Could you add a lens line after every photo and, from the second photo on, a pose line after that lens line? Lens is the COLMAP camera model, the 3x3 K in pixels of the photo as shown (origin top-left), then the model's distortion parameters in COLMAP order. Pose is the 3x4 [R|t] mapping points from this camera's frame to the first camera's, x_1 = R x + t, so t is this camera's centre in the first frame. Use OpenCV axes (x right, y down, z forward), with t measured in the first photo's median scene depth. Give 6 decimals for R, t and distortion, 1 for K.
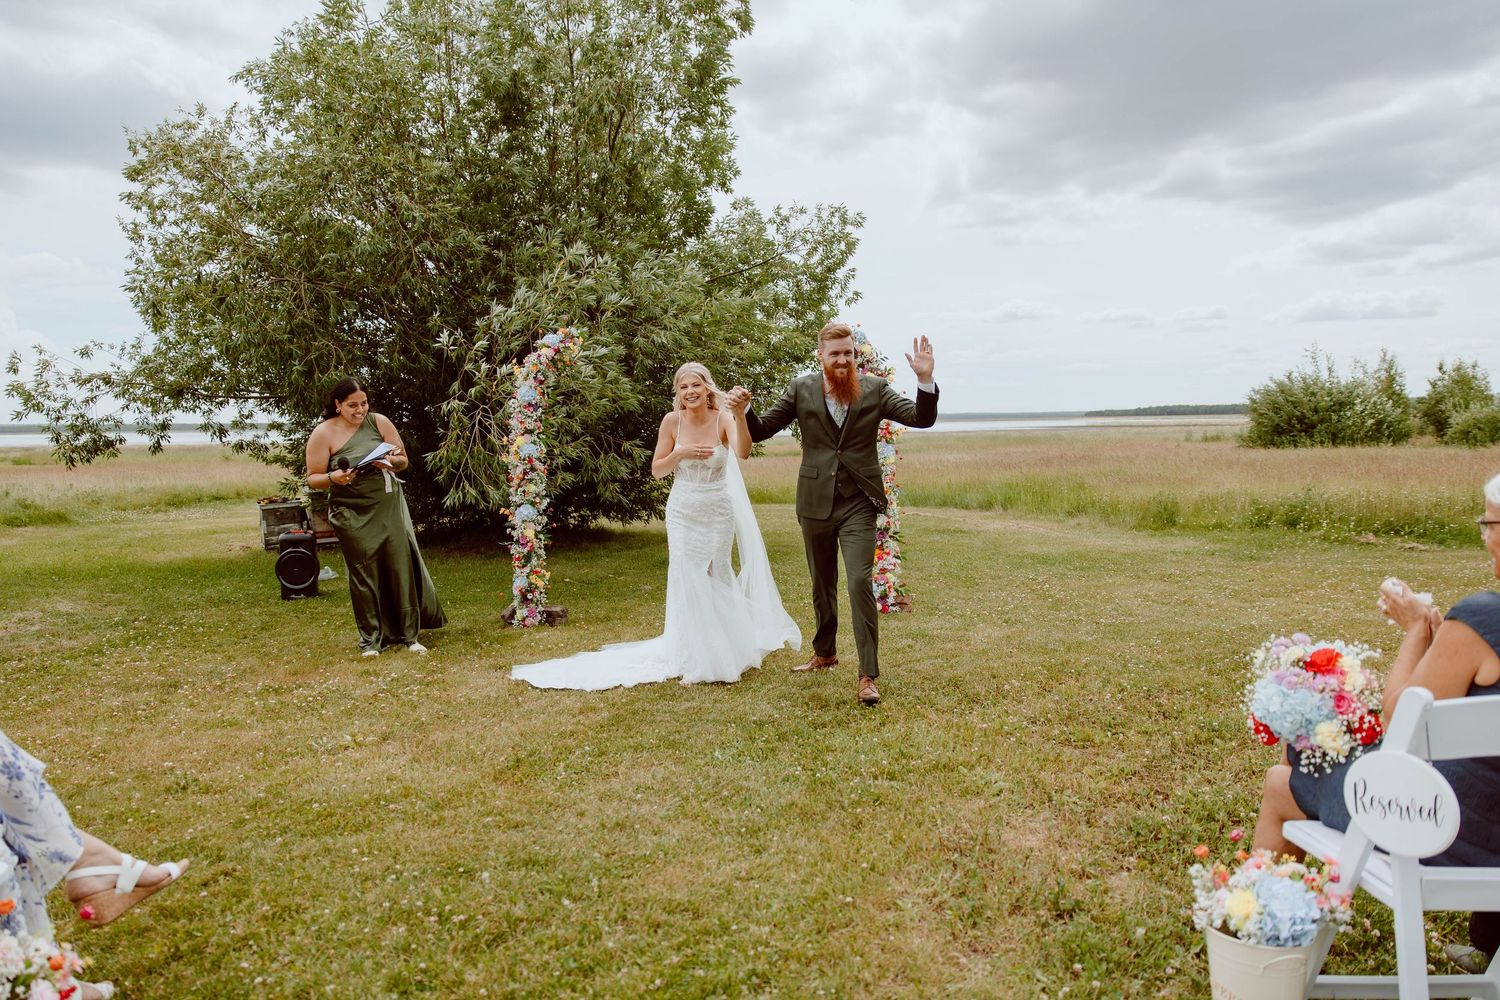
lens RADIAL K [[1050.6, 0, 783.6], [0, 1050.6, 461.1], [0, 0, 1]] dist [-0.028352, 0.001358]
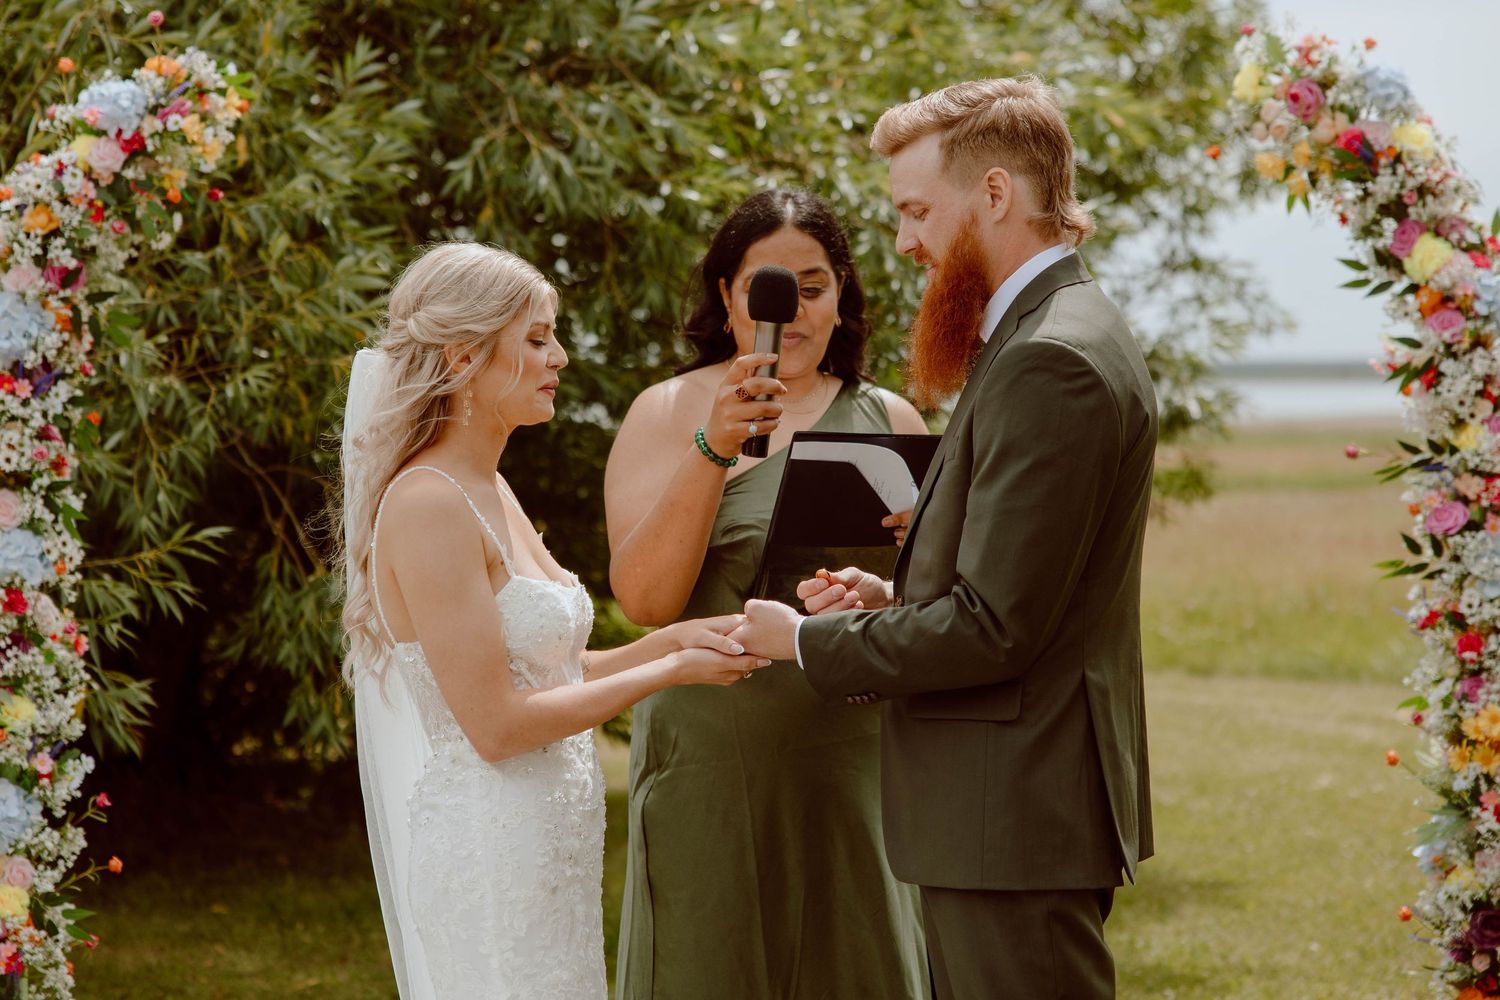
lens RADIAL K [[2955.0, 0, 734.7], [0, 2955.0, 451.9], [0, 0, 1]] dist [0.018026, 0.155627]
pose [[0.993557, 0.003493, -0.113276, 0.000103], [-0.005303, 0.999863, -0.015681, -0.024779], [0.113206, 0.016181, 0.993440, 0.338119]]
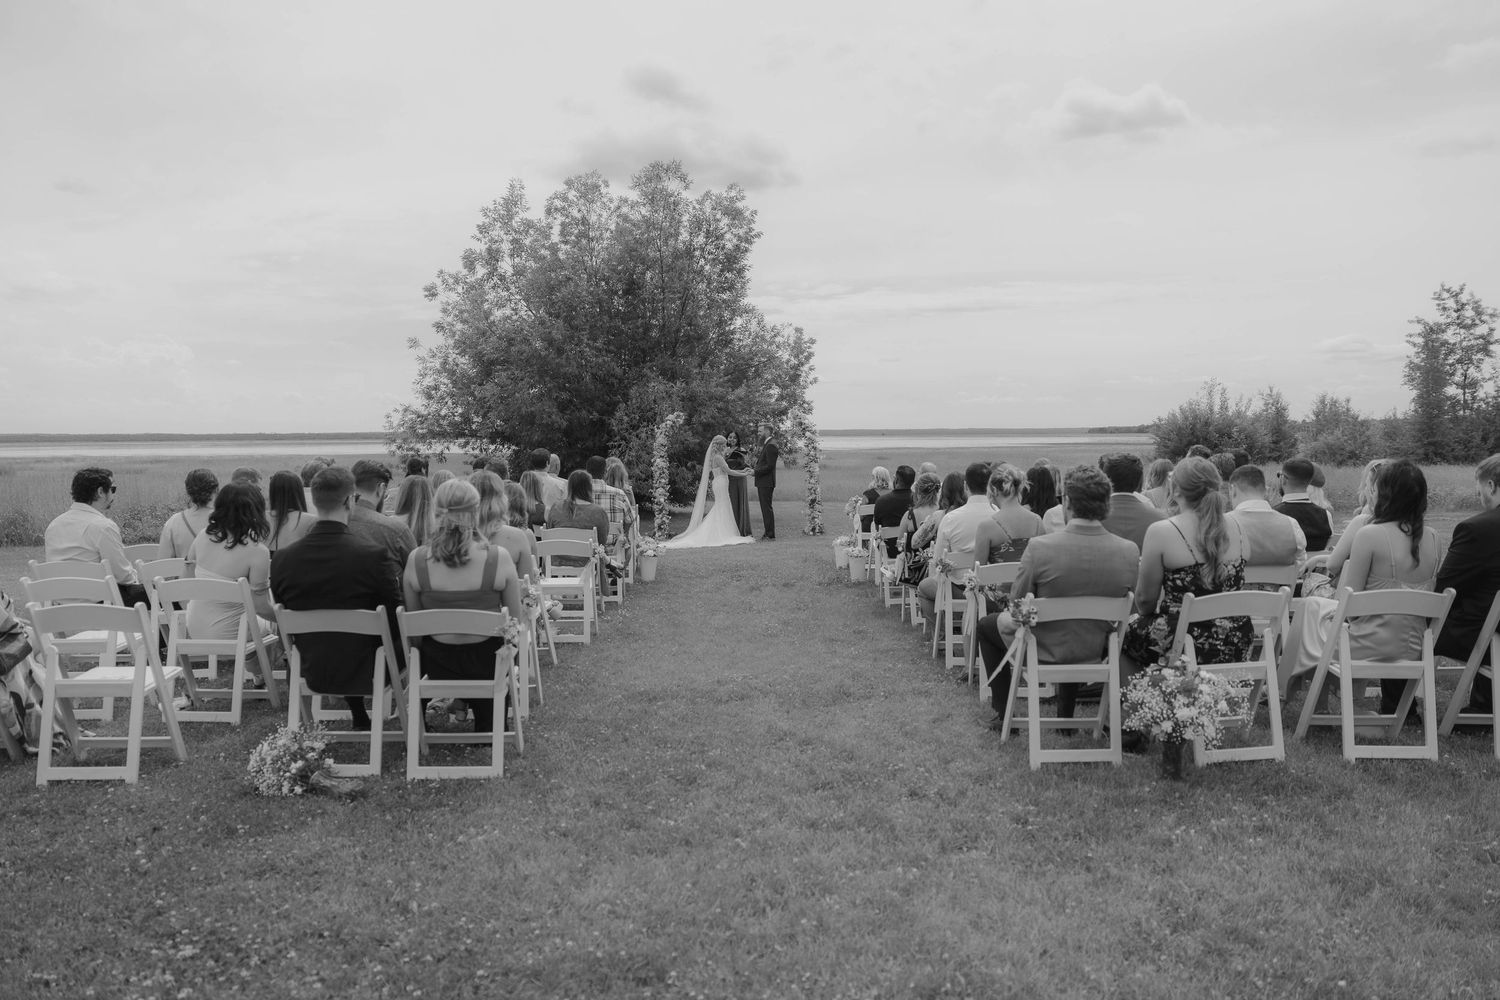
lens RADIAL K [[1050.6, 0, 783.6], [0, 1050.6, 461.1], [0, 0, 1]] dist [-0.028352, 0.001358]
pose [[0.999997, 0.001879, -0.001496, 0.033127], [-0.001908, 0.999804, -0.019715, 0.027448], [0.001458, 0.019718, 0.999805, -1.342344]]
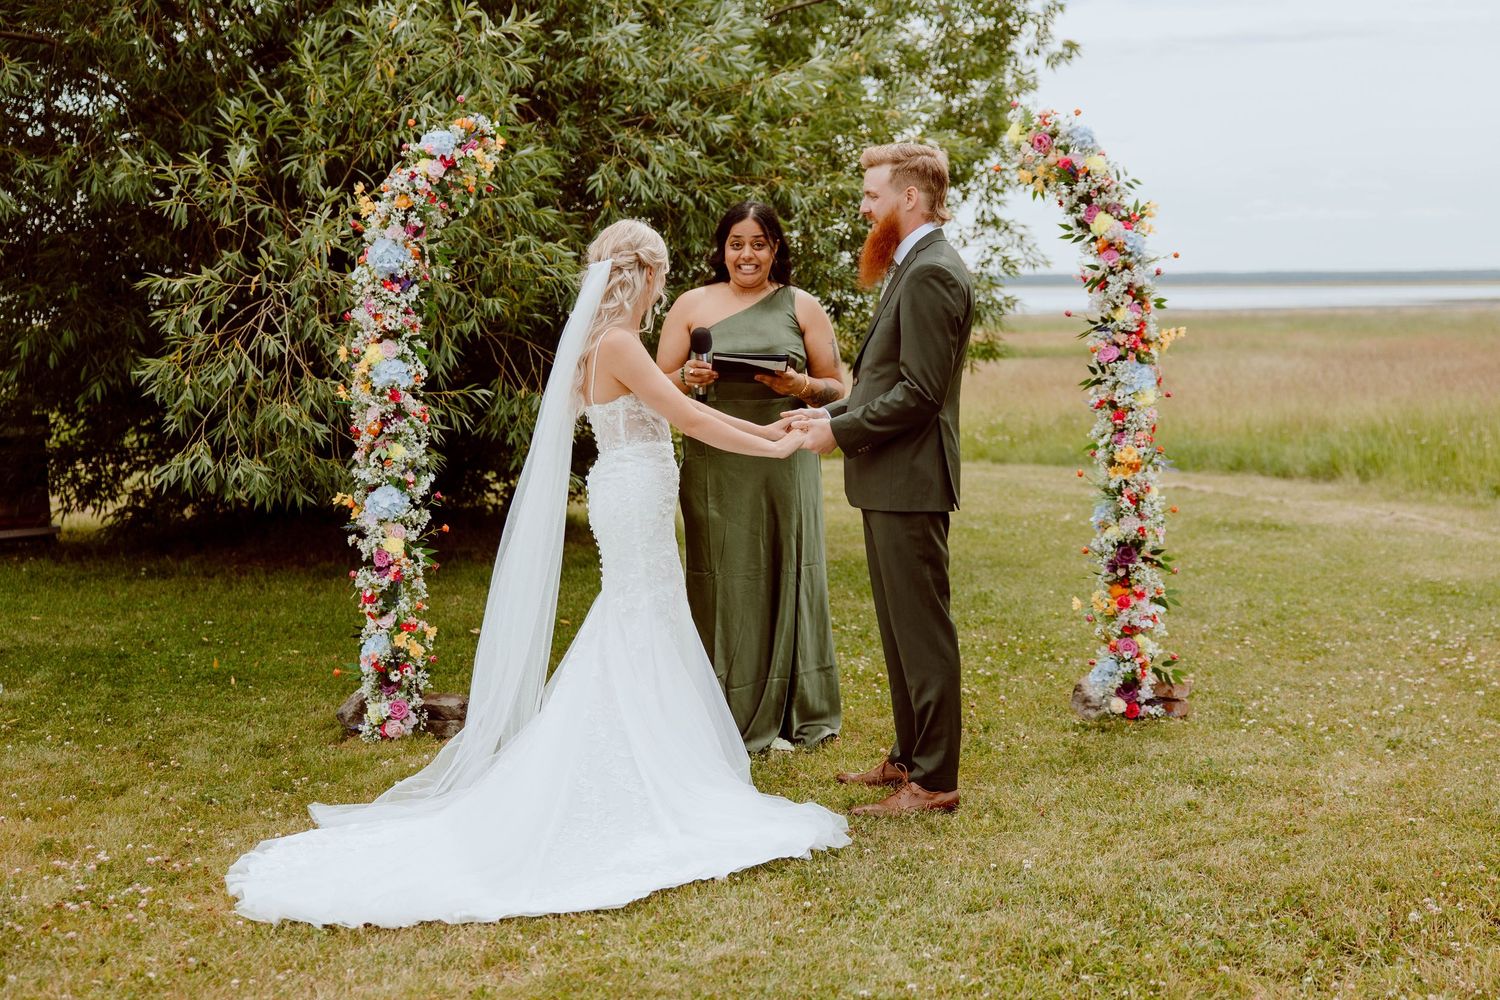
lens RADIAL K [[2047.5, 0, 820.1], [0, 2047.5, 471.9], [0, 0, 1]] dist [-0.019926, 0.025980]
pose [[0.999013, 0.009208, -0.043461, -0.006191], [-0.006930, 0.998609, 0.052276, -0.015665], [0.043882, -0.051923, 0.997686, 0.072569]]
